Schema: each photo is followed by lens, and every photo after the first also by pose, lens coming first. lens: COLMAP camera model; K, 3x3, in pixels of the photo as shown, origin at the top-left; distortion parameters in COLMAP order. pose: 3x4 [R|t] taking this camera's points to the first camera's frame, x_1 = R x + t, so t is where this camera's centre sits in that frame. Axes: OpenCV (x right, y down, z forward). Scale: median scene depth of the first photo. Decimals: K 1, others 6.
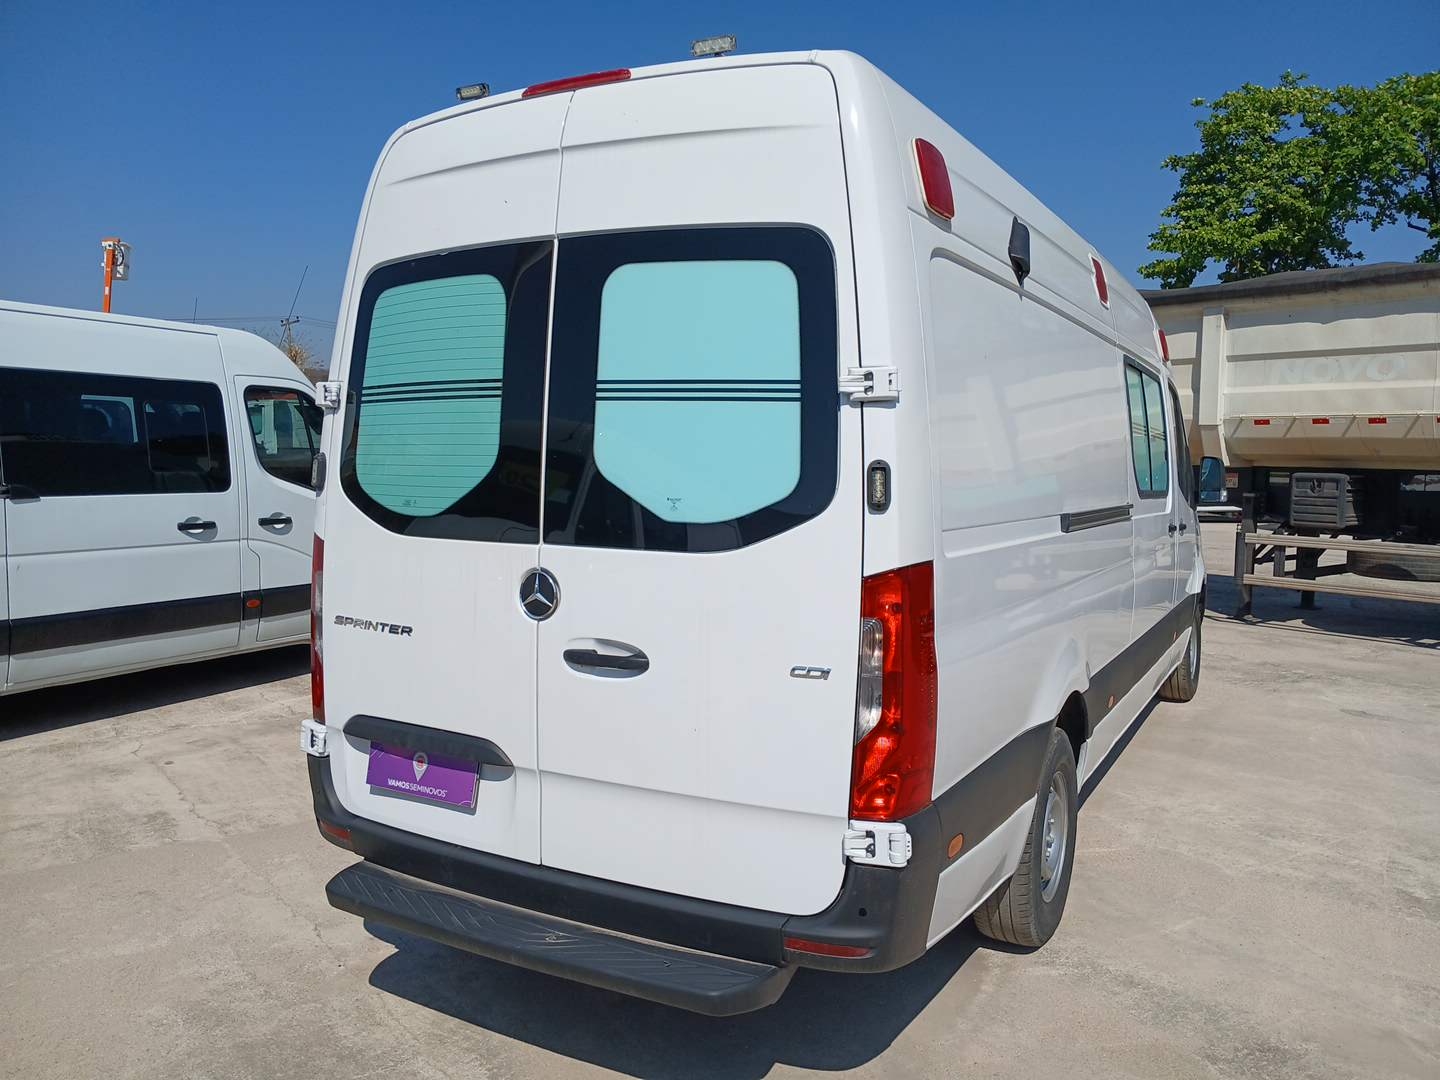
lens RADIAL K [[1100.8, 0, 741.1], [0, 1100.8, 541.8], [0, 0, 1]] dist [0.078618, -0.143760]
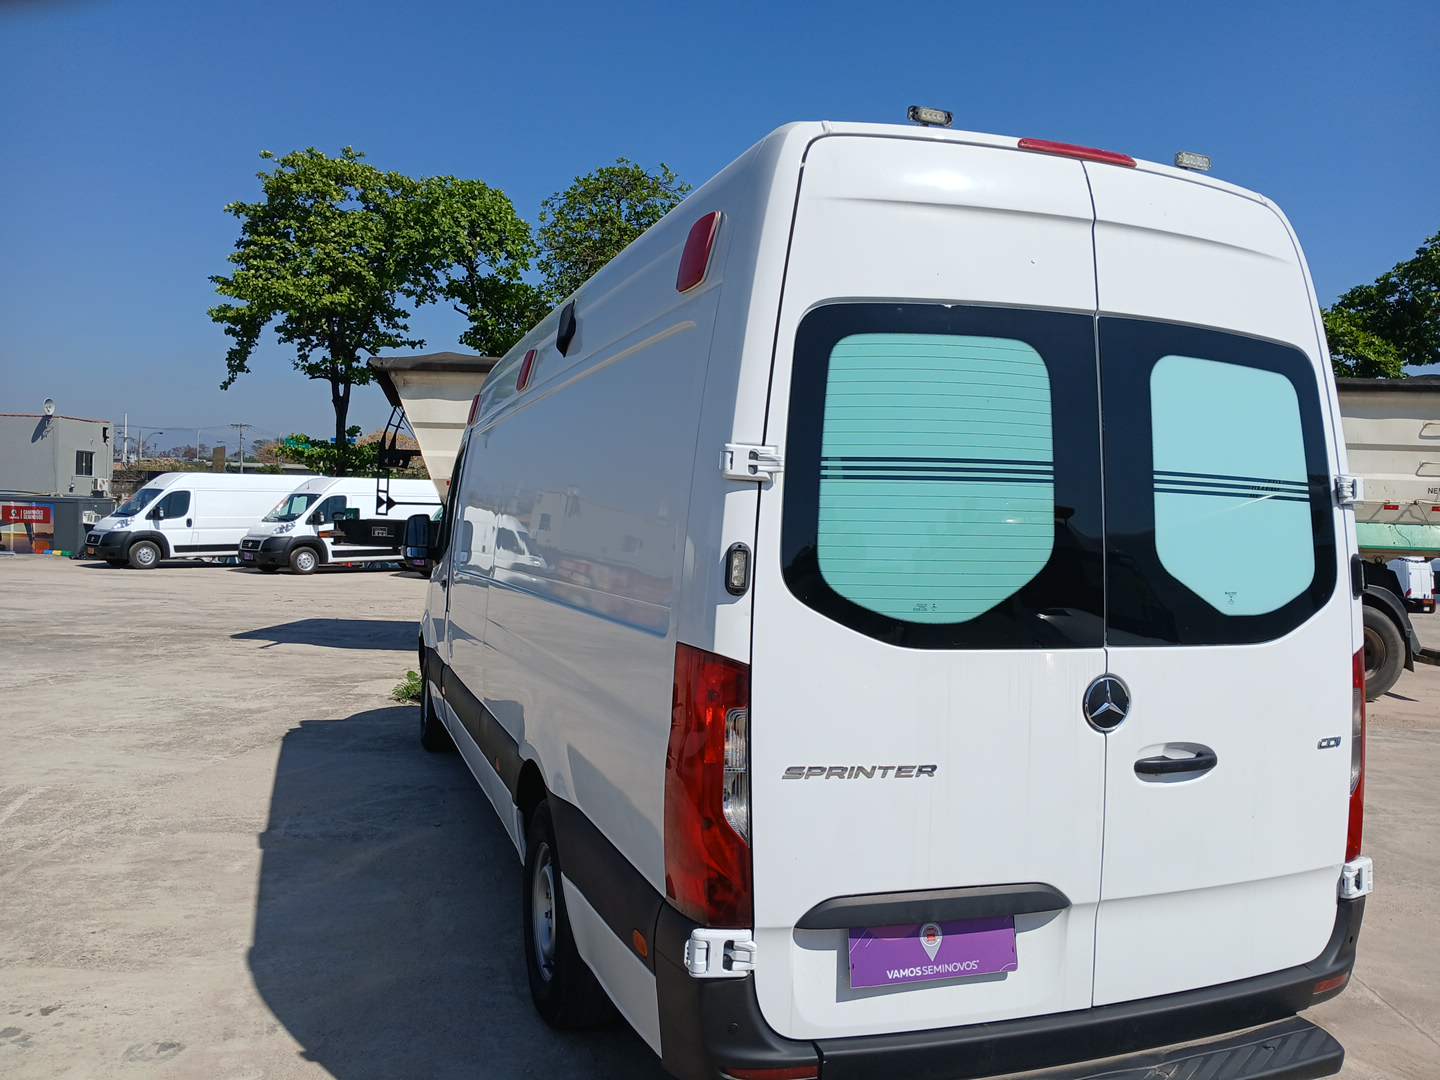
lens RADIAL K [[1108.8, 0, 720.0], [0, 1108.8, 540.0], [0, 0, 1]] dist [0.106472, -0.257344]
pose [[0.667378, -0.006529, 0.744691, -1.050773], [0.040129, 0.998824, -0.027205, -0.071848], [-0.743638, 0.048039, 0.666855, 0.606706]]
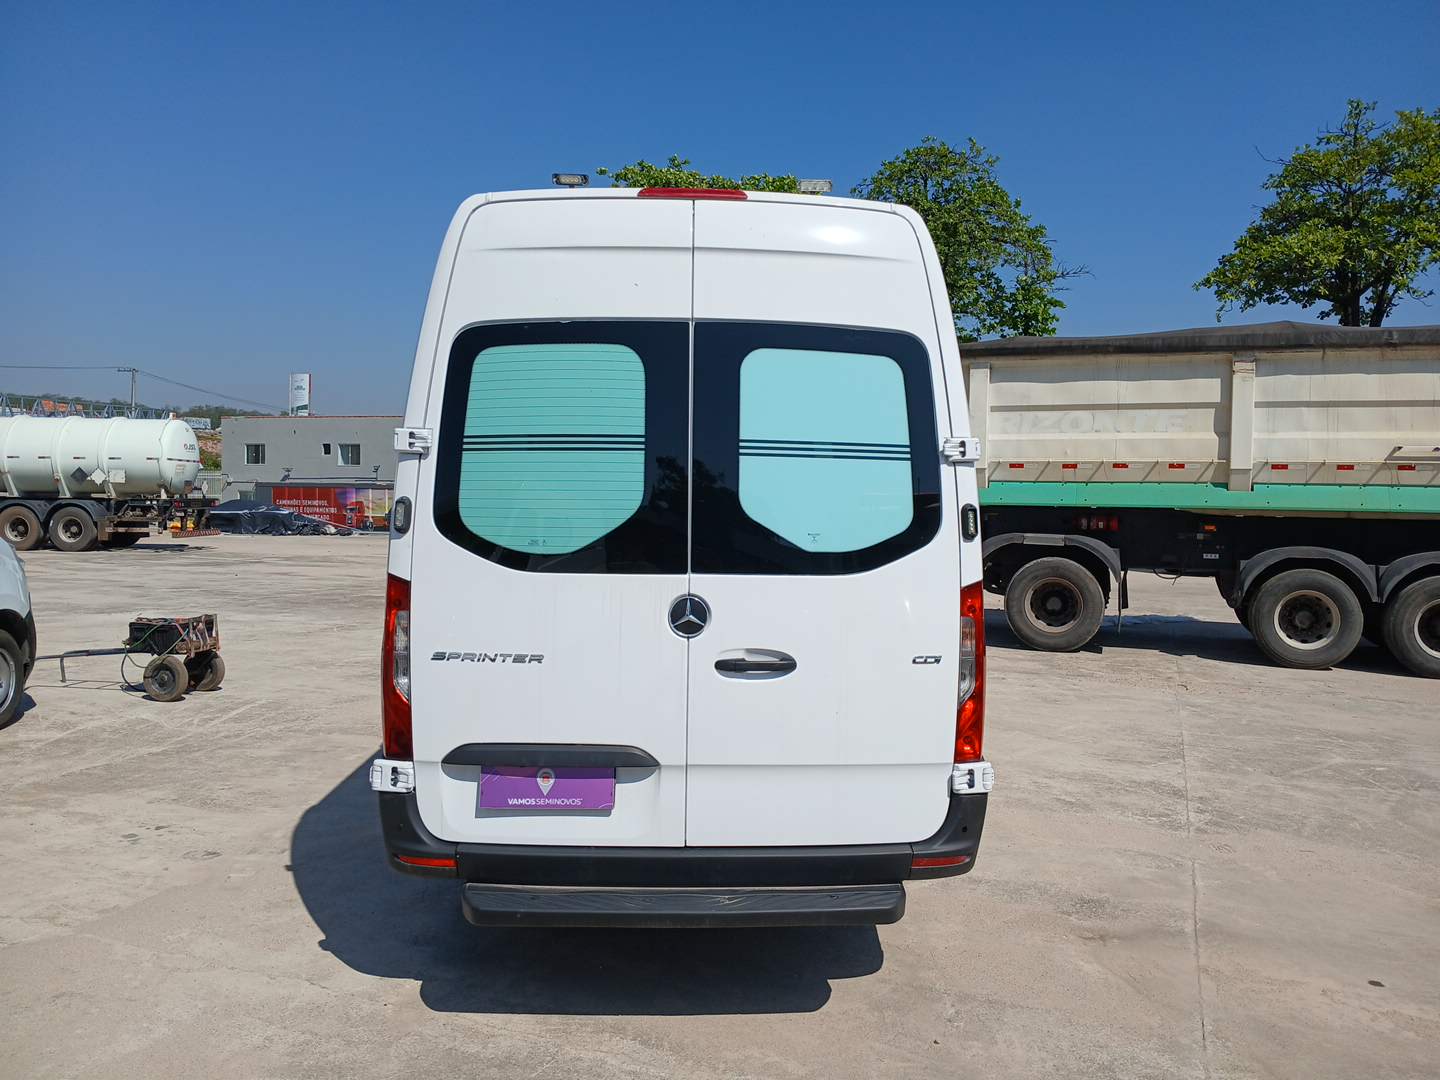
lens RADIAL K [[1108.8, 0, 720.0], [0, 1108.8, 540.0], [0, 0, 1]] dist [0.106472, -0.257344]
pose [[0.860705, -0.021616, 0.508645, -0.747812], [0.036445, 0.999151, -0.019210, -0.010254], [-0.507798, 0.035072, 0.860762, -0.051894]]
